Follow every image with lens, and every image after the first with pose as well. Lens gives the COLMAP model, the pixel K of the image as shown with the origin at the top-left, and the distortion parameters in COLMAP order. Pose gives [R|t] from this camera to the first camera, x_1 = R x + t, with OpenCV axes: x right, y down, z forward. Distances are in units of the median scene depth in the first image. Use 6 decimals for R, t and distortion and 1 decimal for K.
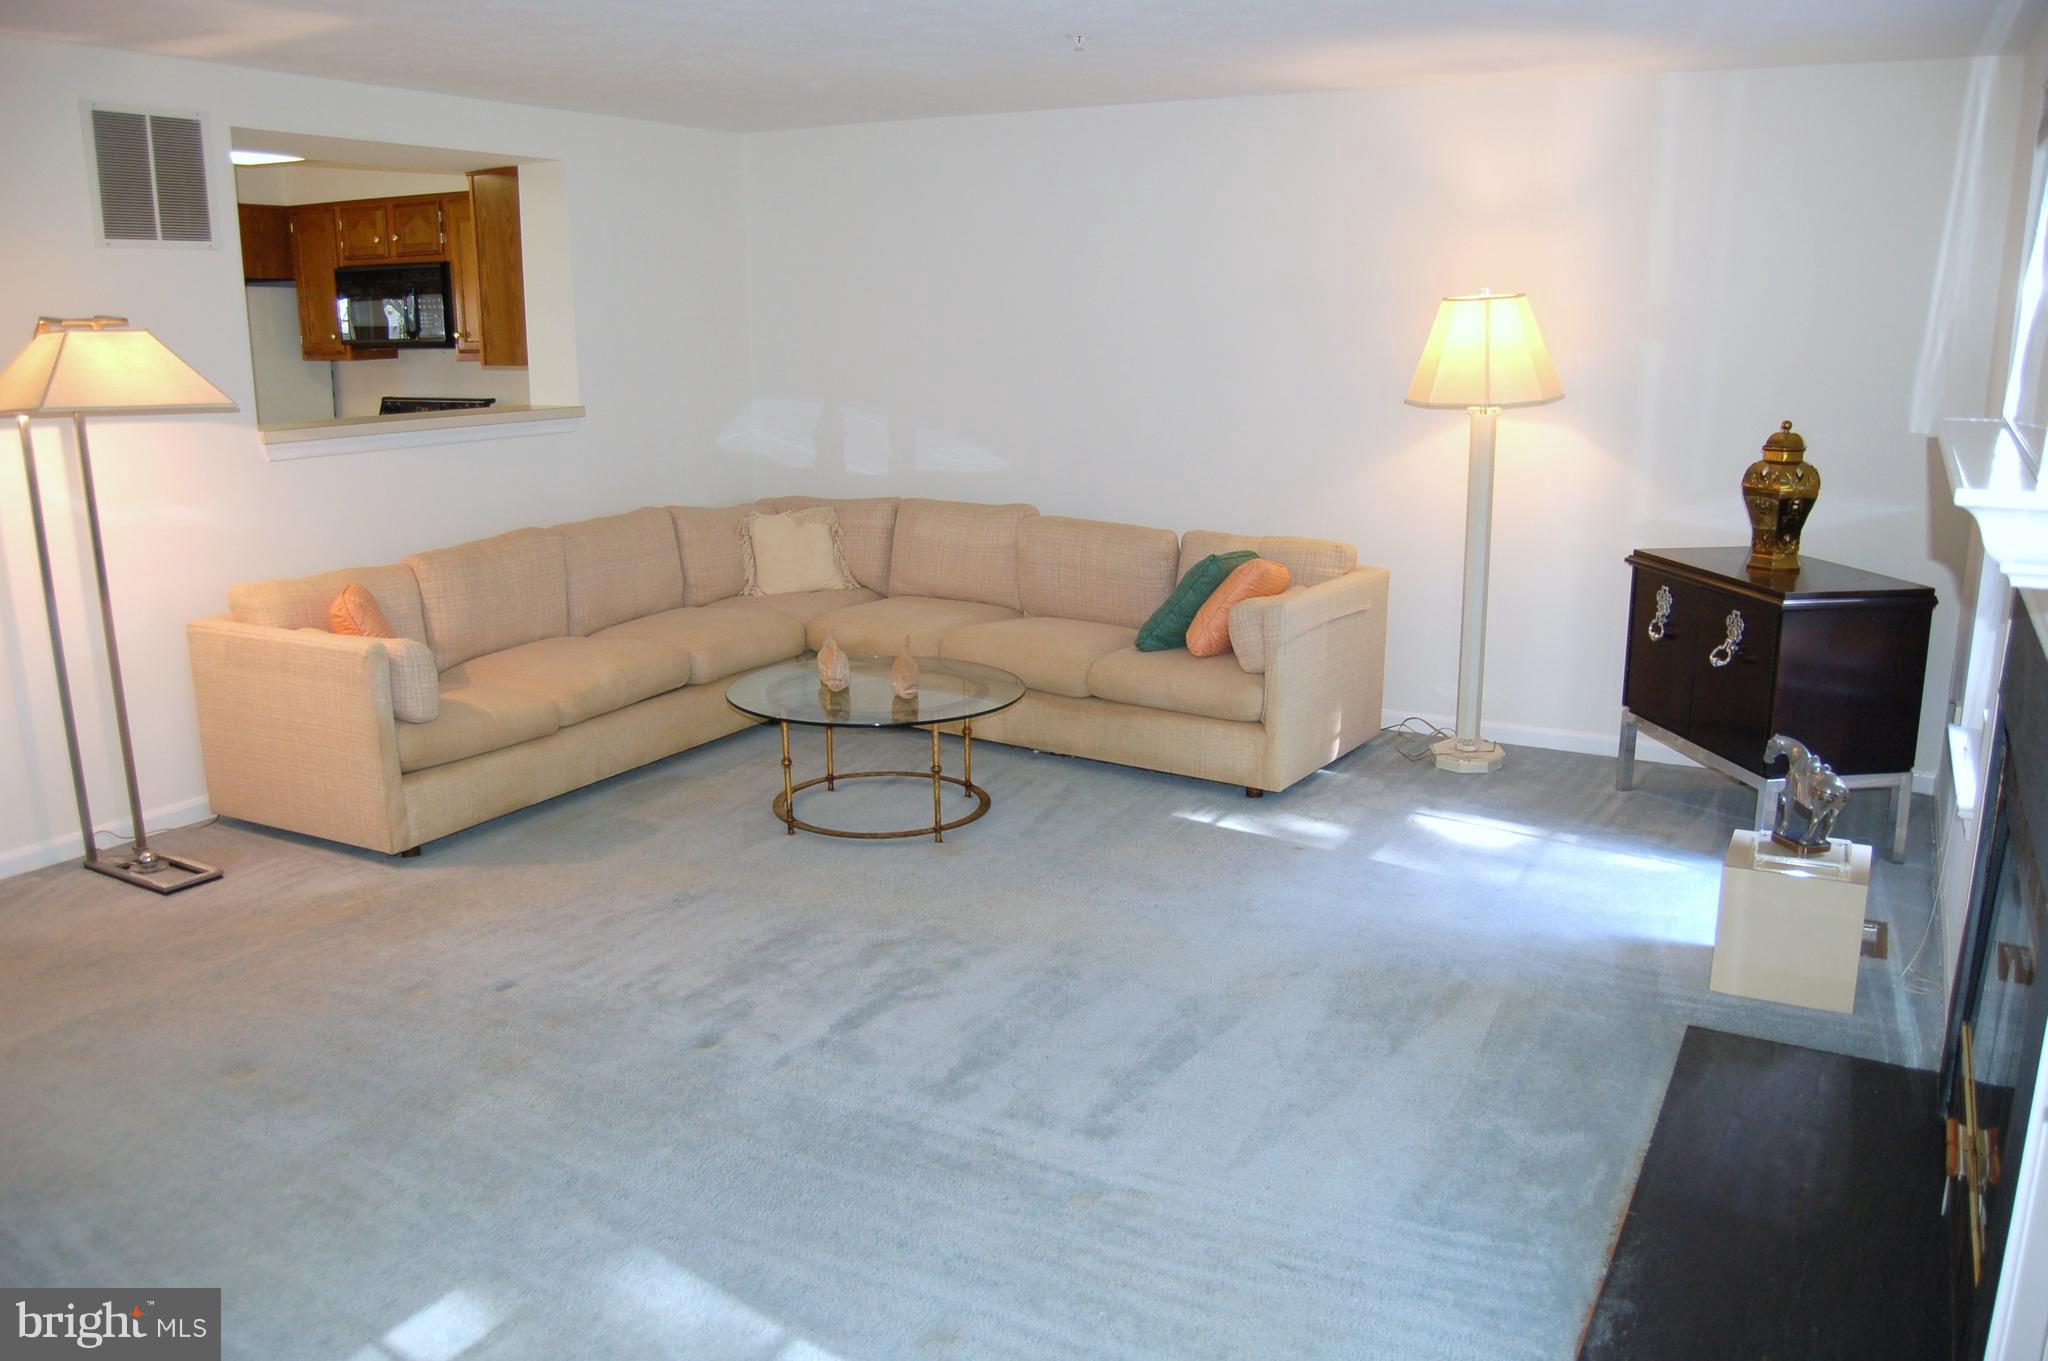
lens RADIAL K [[1612.8, 0, 1024.0], [0, 1612.8, 680.5], [0, 0, 1]] dist [-0.073064, -0.001400]
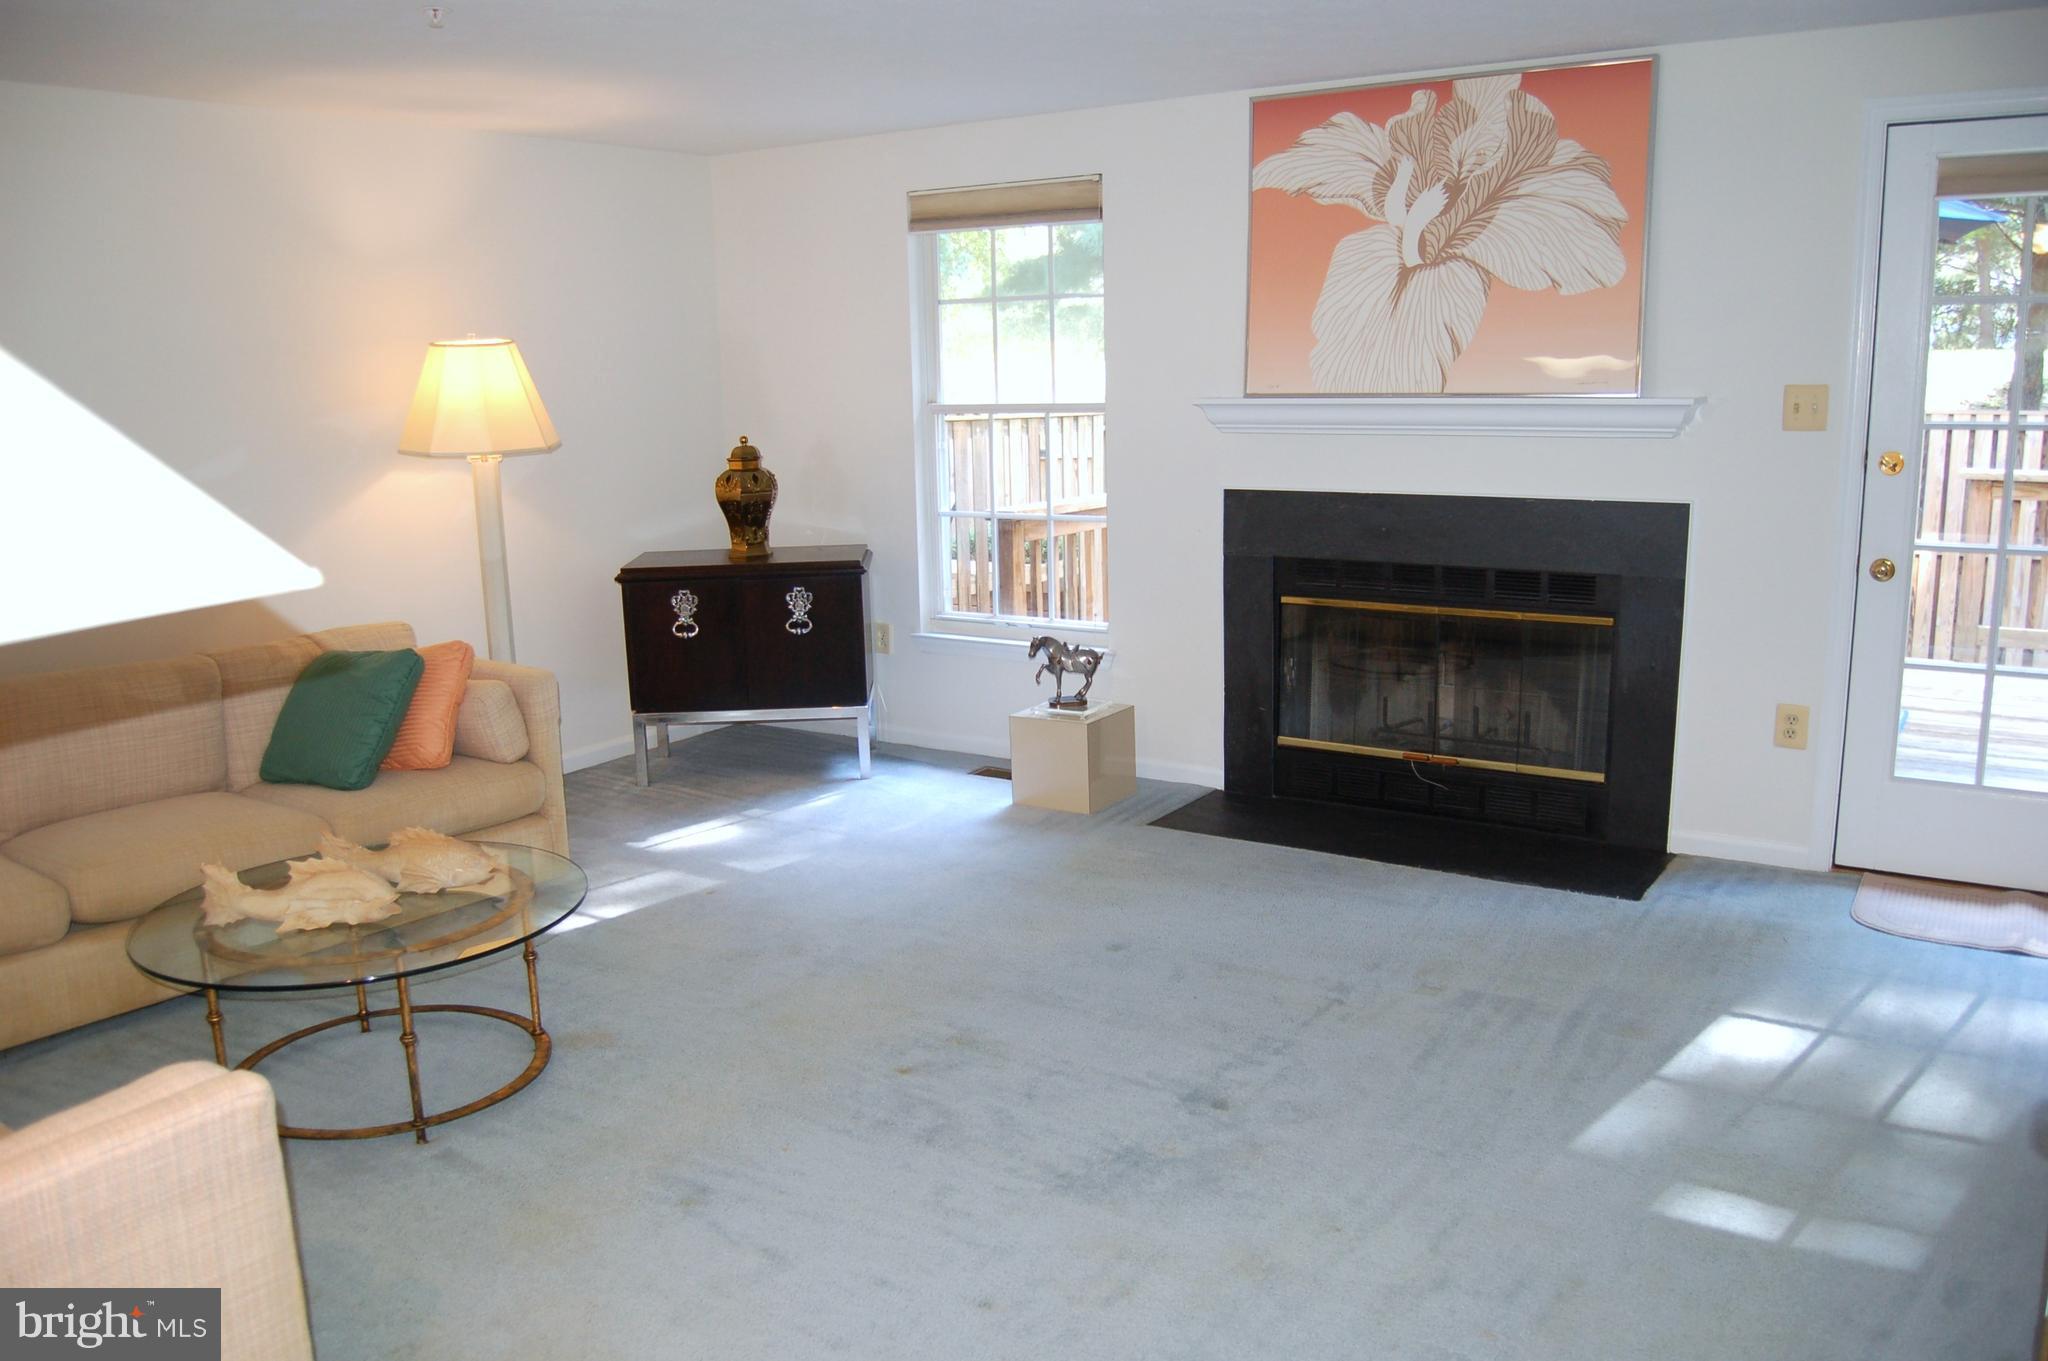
lens RADIAL K [[1612.8, 0, 1024.0], [0, 1612.8, 680.5], [0, 0, 1]] dist [-0.073064, -0.001400]
pose [[0.074538, -0.193497, 0.978265, -0.755966], [0.241843, 0.955216, 0.170510, -0.141515], [-0.967448, 0.223877, 0.117996, 0.674926]]
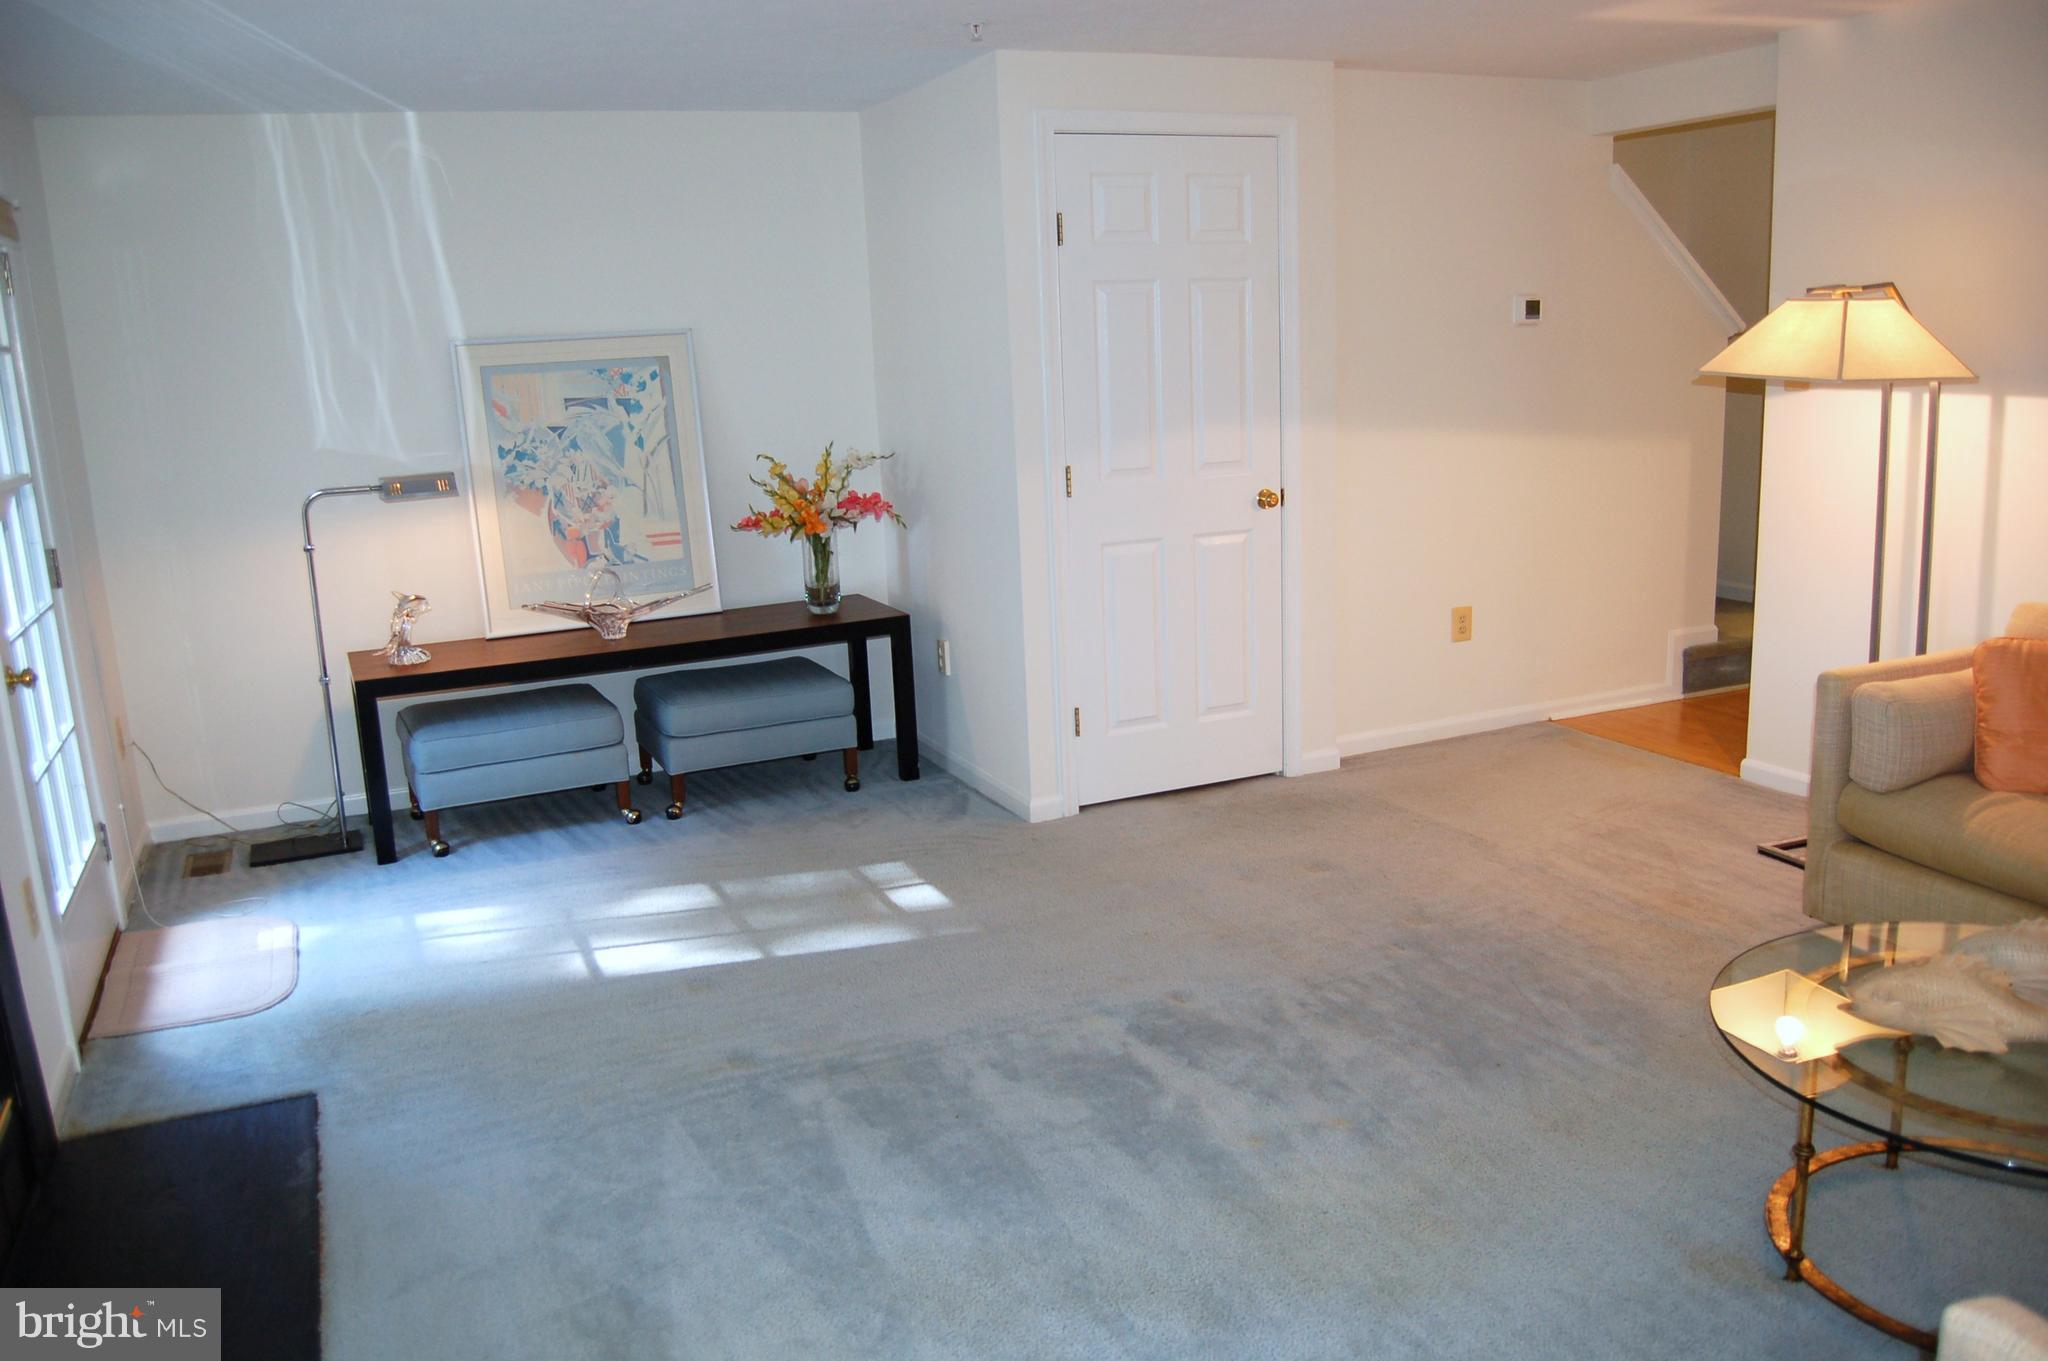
lens RADIAL K [[1612.8, 0, 1024.0], [0, 1612.8, 680.5], [0, 0, 1]] dist [-0.073064, -0.001400]
pose [[-0.609517, 0.188419, -0.770056, 0.483258], [-0.128449, 0.935039, 0.330458, -0.228944], [0.782298, 0.300333, -0.545720, 1.067779]]
